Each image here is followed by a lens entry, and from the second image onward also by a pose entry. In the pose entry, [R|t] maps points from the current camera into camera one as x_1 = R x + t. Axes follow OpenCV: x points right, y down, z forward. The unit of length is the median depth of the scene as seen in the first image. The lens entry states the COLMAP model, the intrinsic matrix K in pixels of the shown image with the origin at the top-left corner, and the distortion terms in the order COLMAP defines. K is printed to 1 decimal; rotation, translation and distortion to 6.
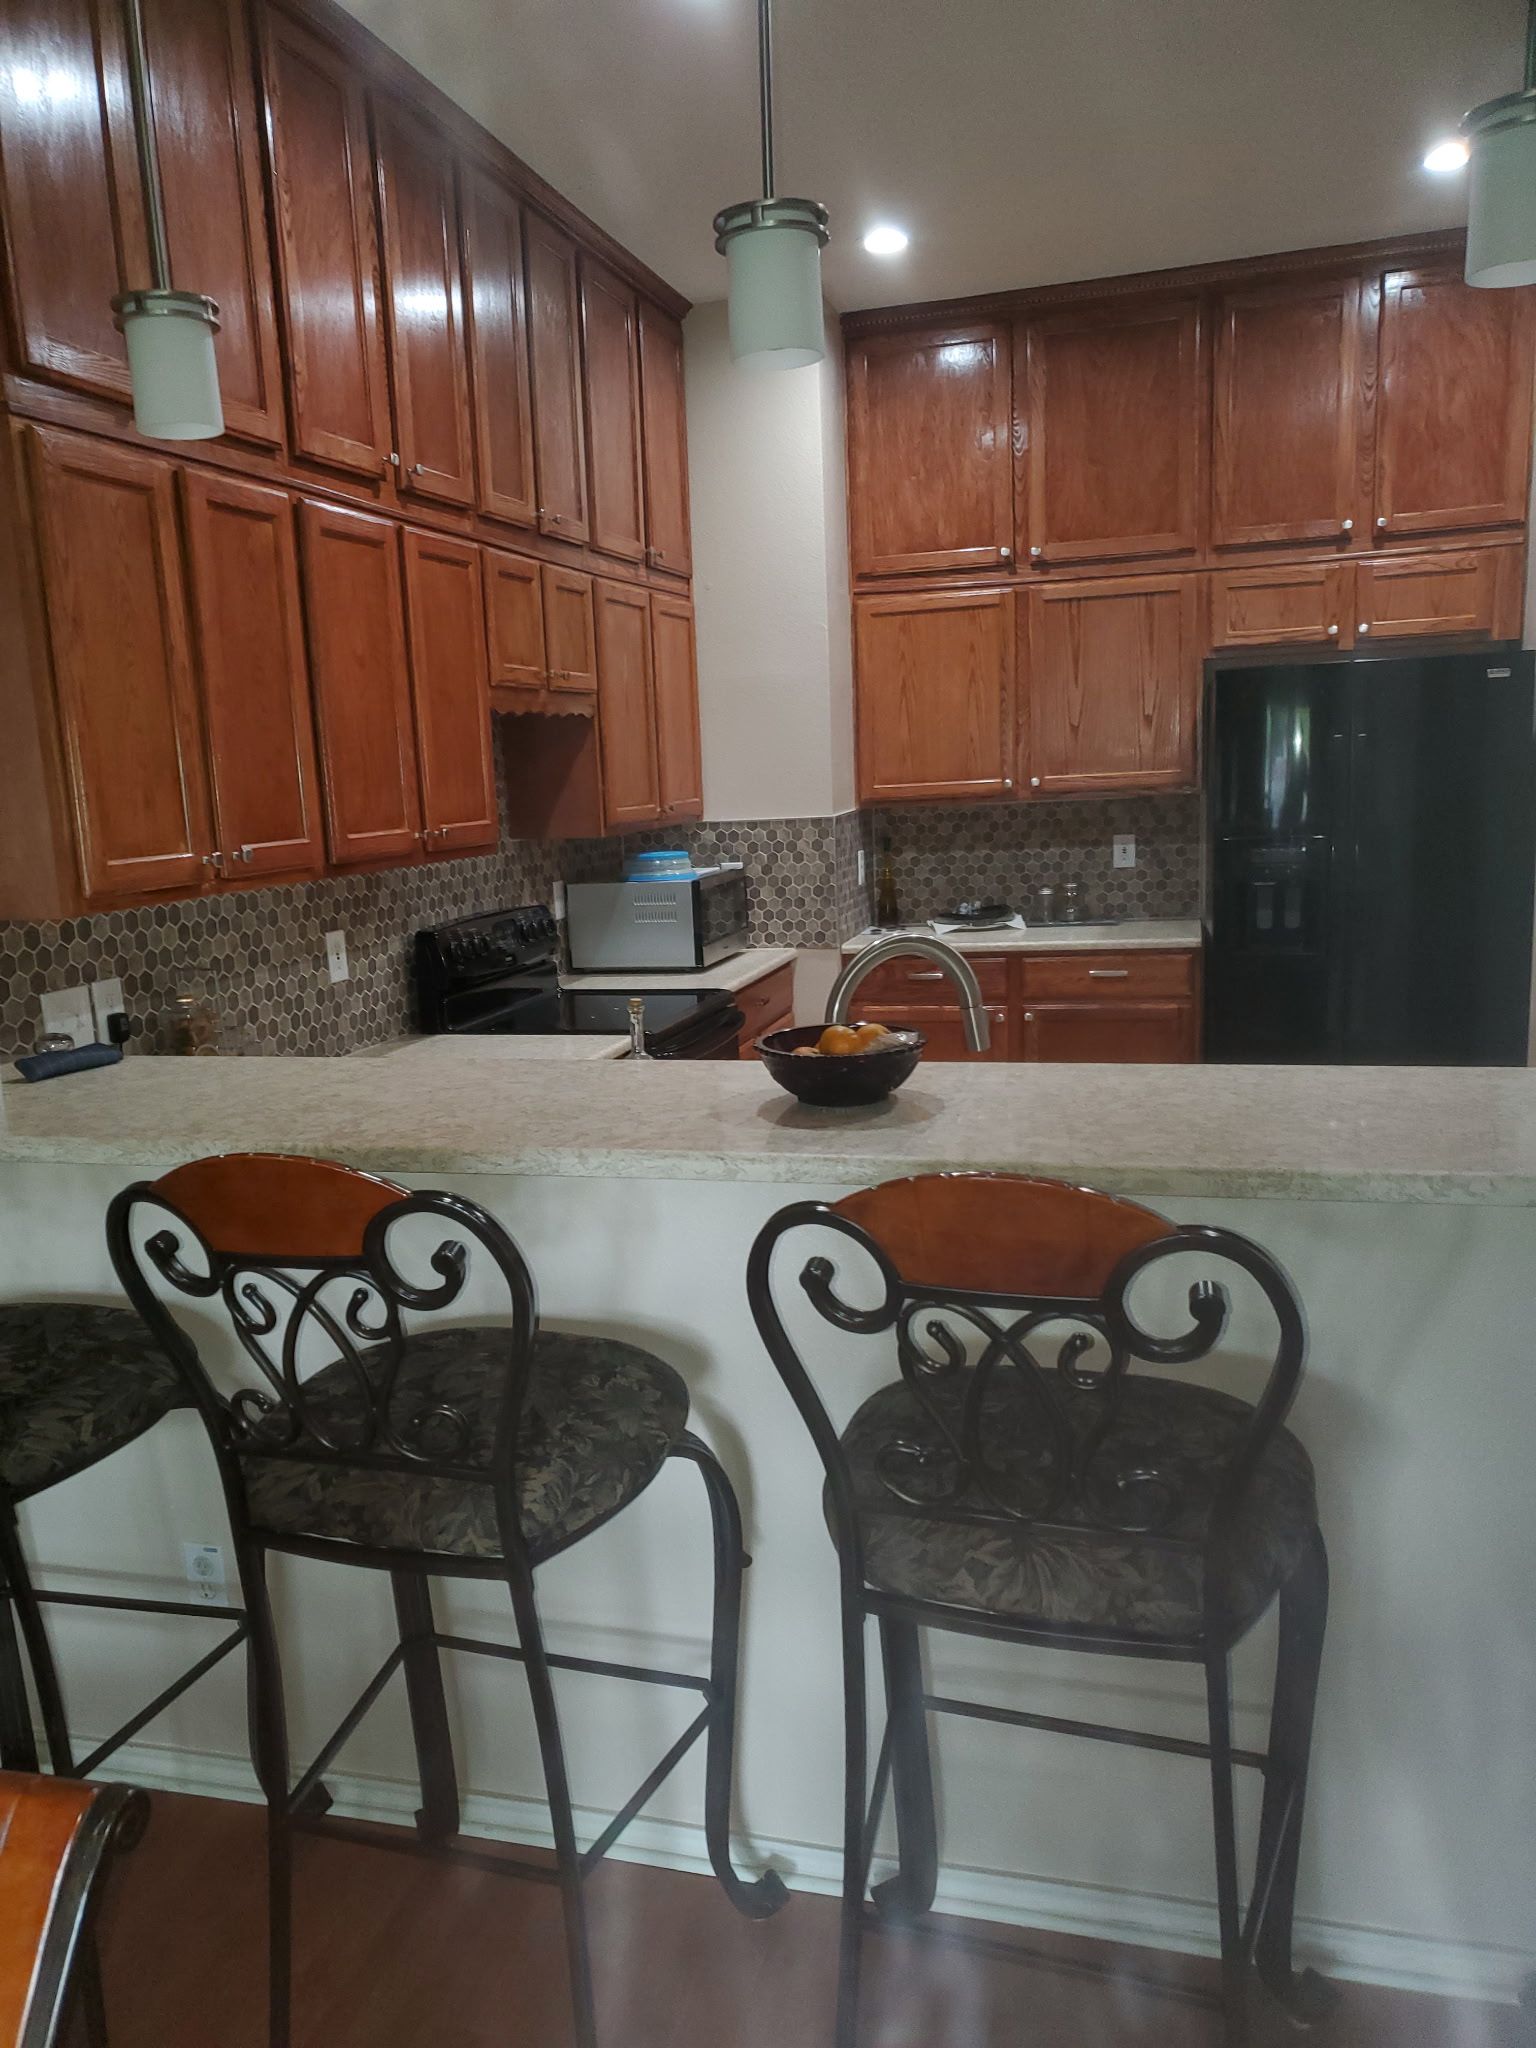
lens RADIAL K [[1545.5, 0, 767.0], [0, 1545.5, 1032.3], [0, 0, 1]] dist [0.033329, -0.012616]
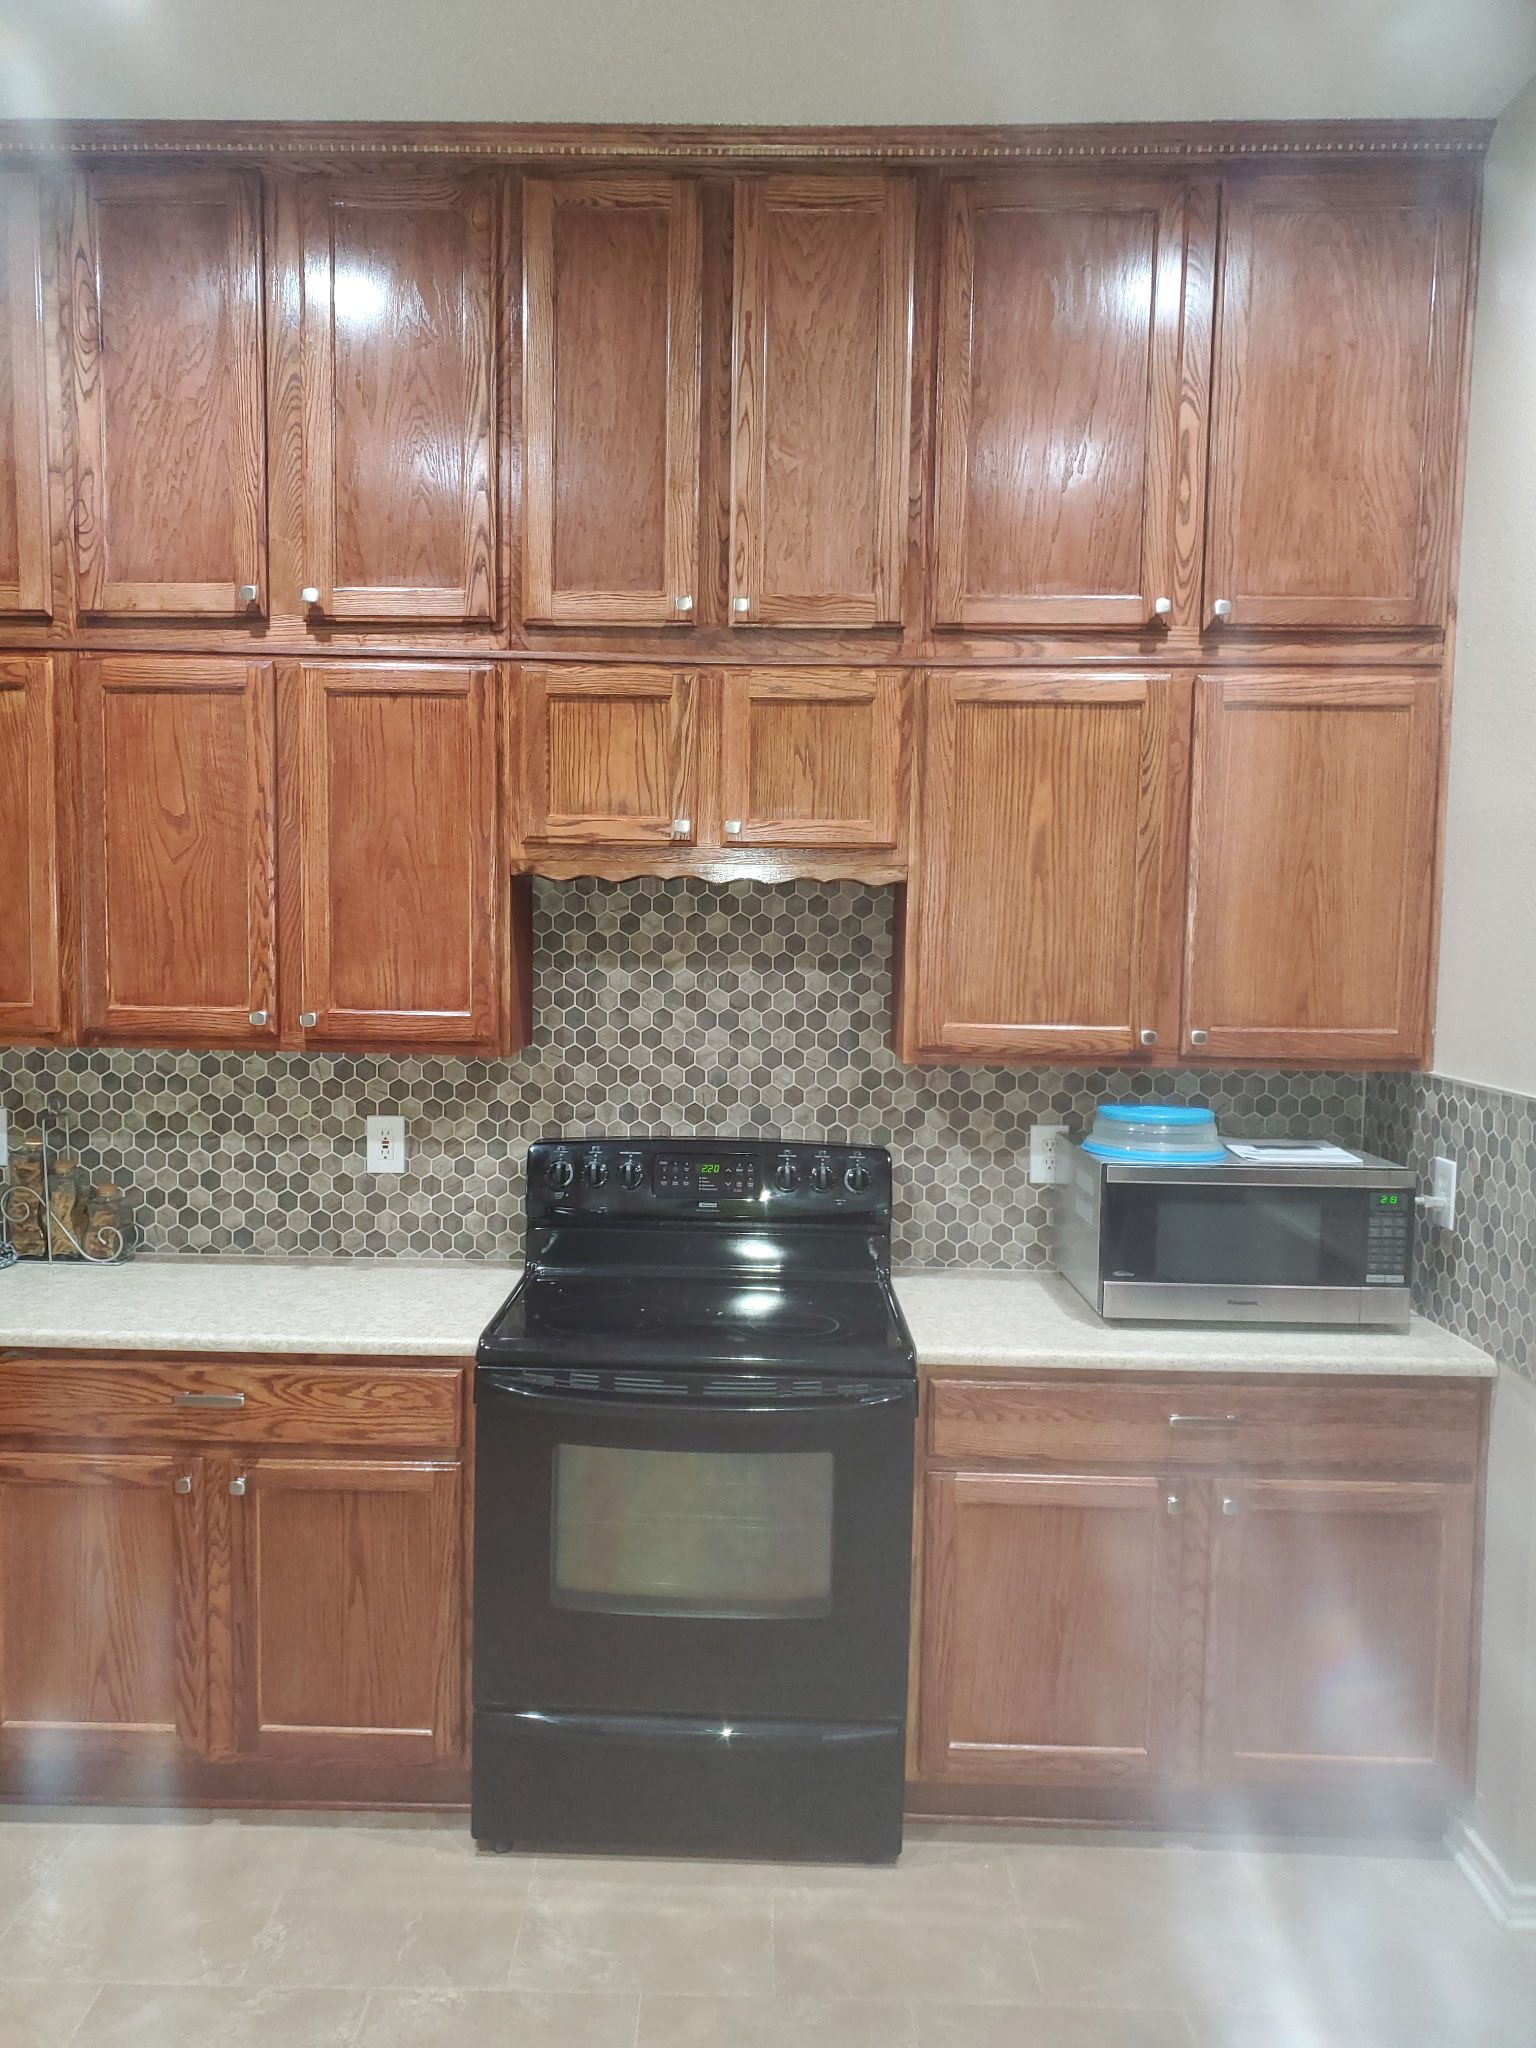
lens RADIAL K [[1545.5, 0, 768.6], [0, 1545.5, 1015.9], [0, 0, 1]] dist [0.033329, -0.012616]
pose [[0.263185, 0.112547, -0.958158, 0.629671], [-0.193625, 0.979126, 0.061826, -0.221819], [0.945115, 0.169252, 0.279483, 0.965584]]
